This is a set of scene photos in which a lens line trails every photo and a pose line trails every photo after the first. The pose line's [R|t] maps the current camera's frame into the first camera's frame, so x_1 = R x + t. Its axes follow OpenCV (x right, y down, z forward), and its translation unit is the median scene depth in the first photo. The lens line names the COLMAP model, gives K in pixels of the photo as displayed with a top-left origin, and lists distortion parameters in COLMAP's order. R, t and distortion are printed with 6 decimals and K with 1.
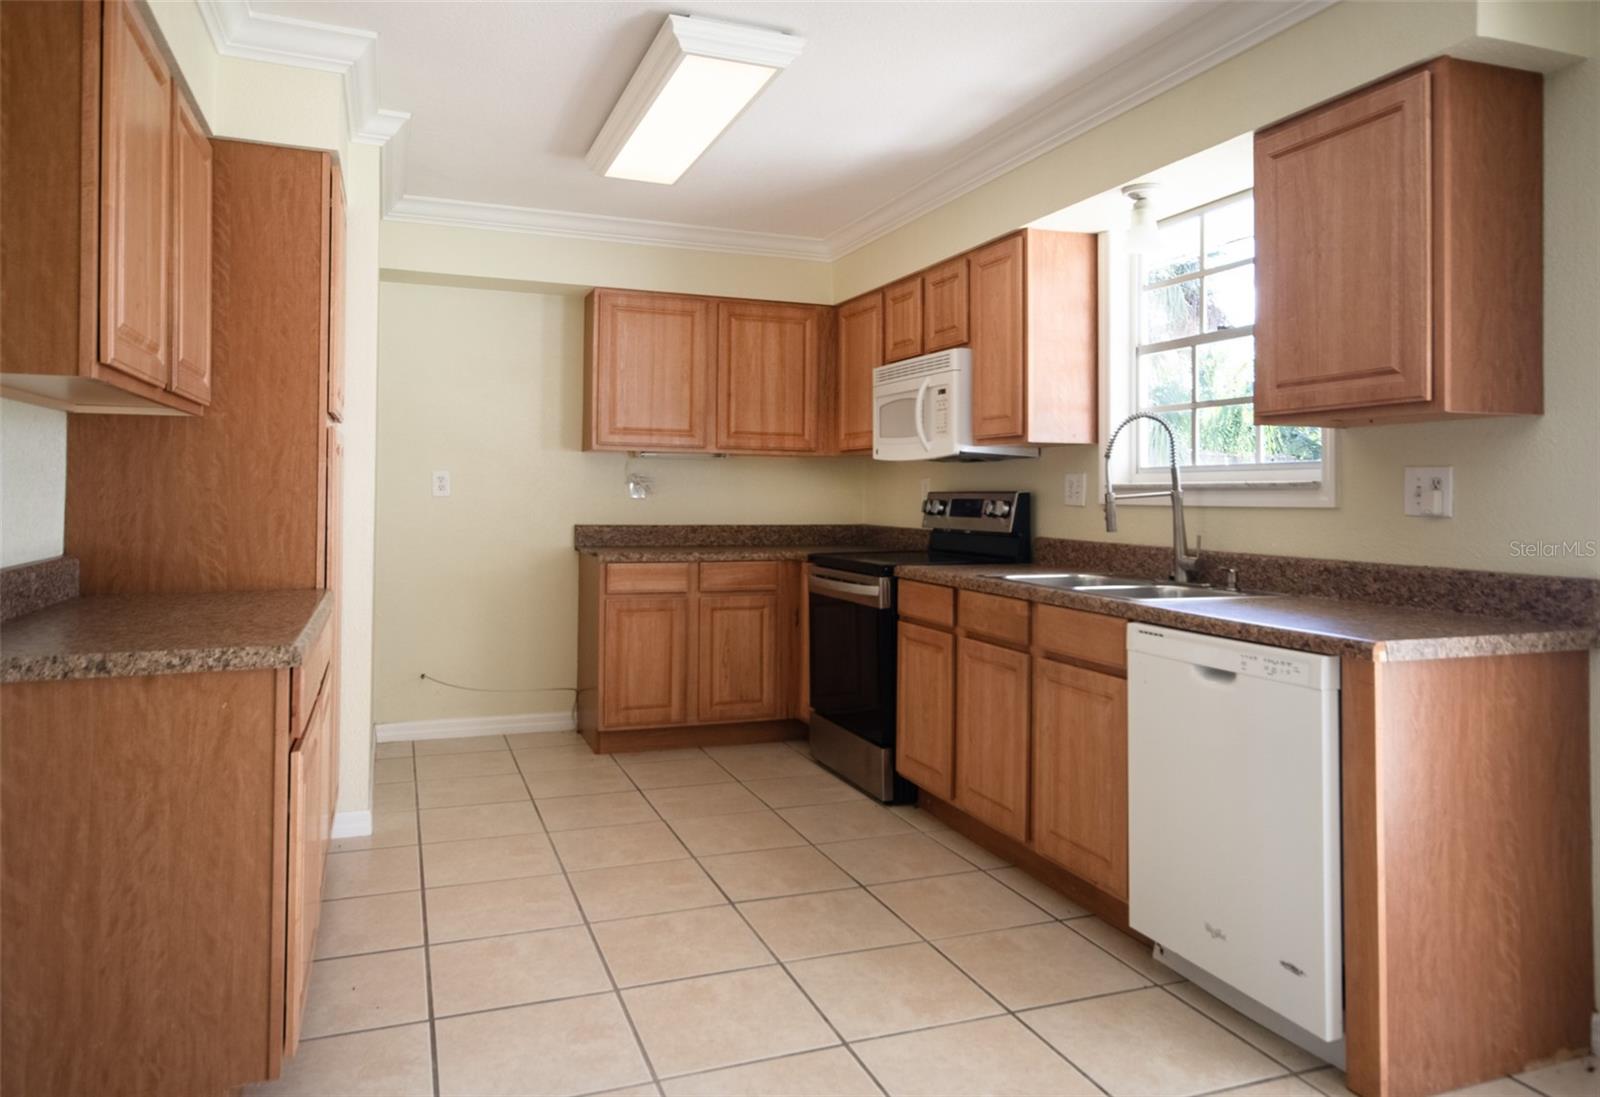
lens RADIAL K [[1021.4, 0, 758.0], [0, 1021.4, 476.6], [0, 0, 1]] dist [0.002722, 0.000267]
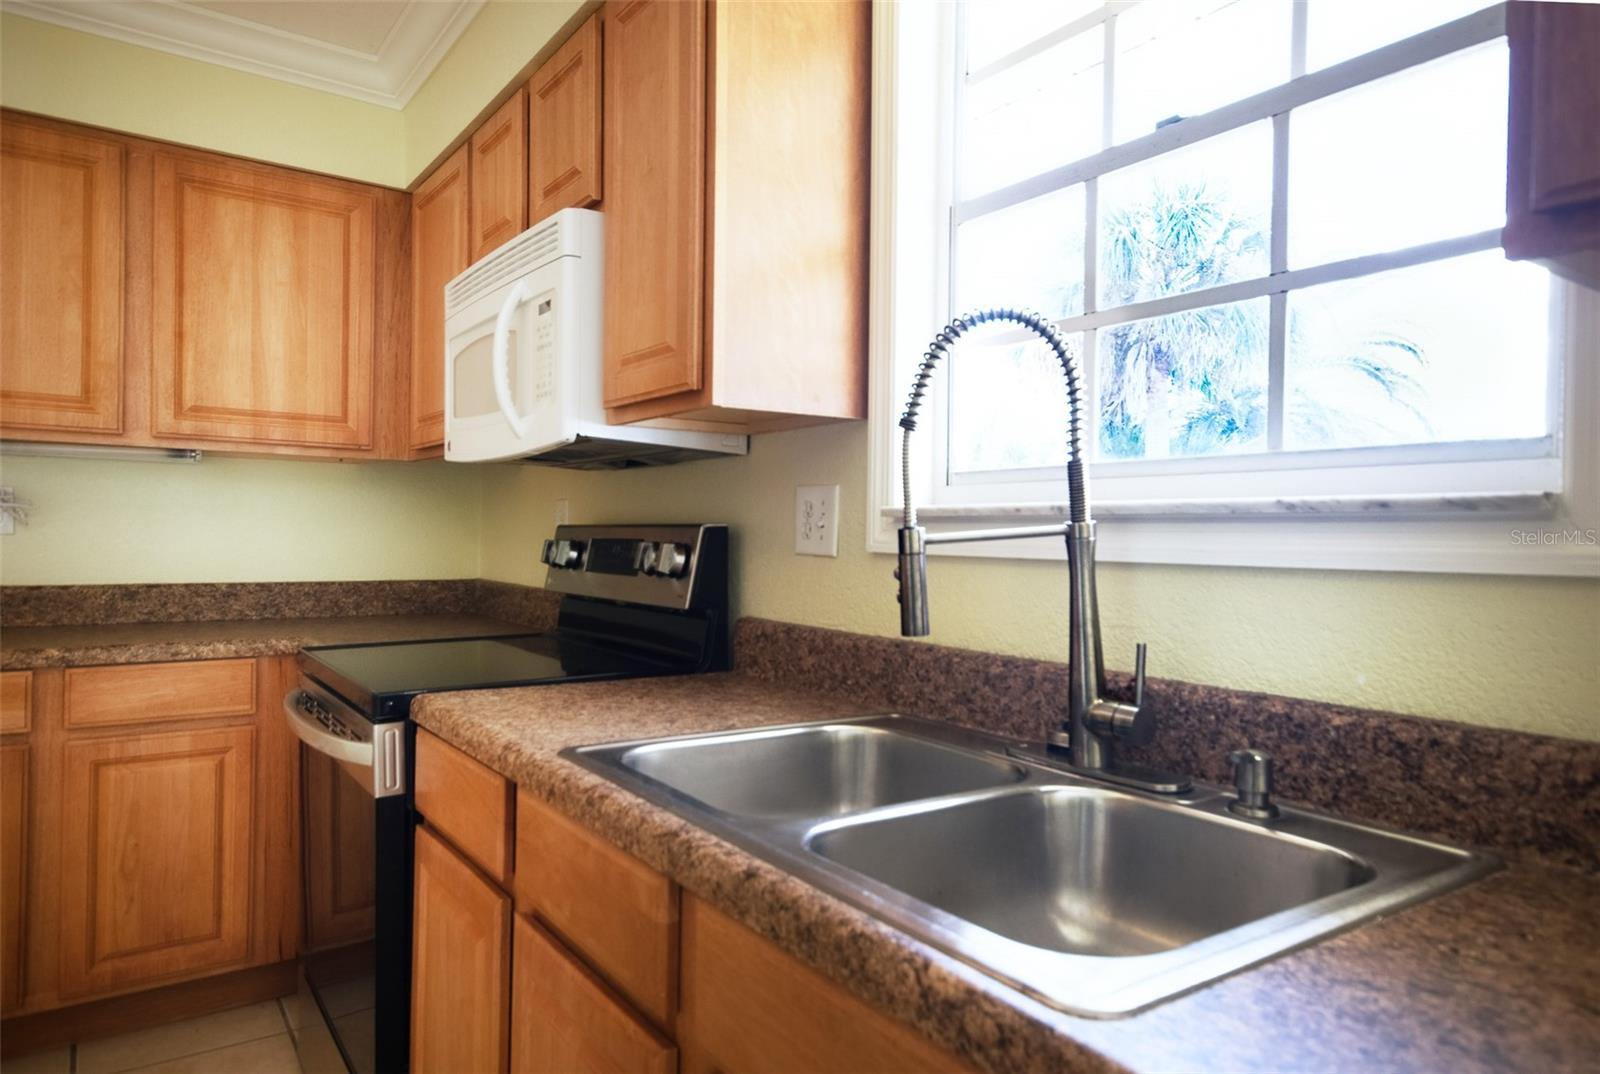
lens RADIAL K [[977.2, 0, 800.0], [0, 977.2, 537.0], [0, 0, 1]] dist [0.000959, 0.000524]
pose [[0.958672, 0.004622, 0.284475, 0.164809], [-0.011305, 0.999697, 0.021852, 0.009919], [-0.284288, -0.024165, 0.958434, 0.537636]]
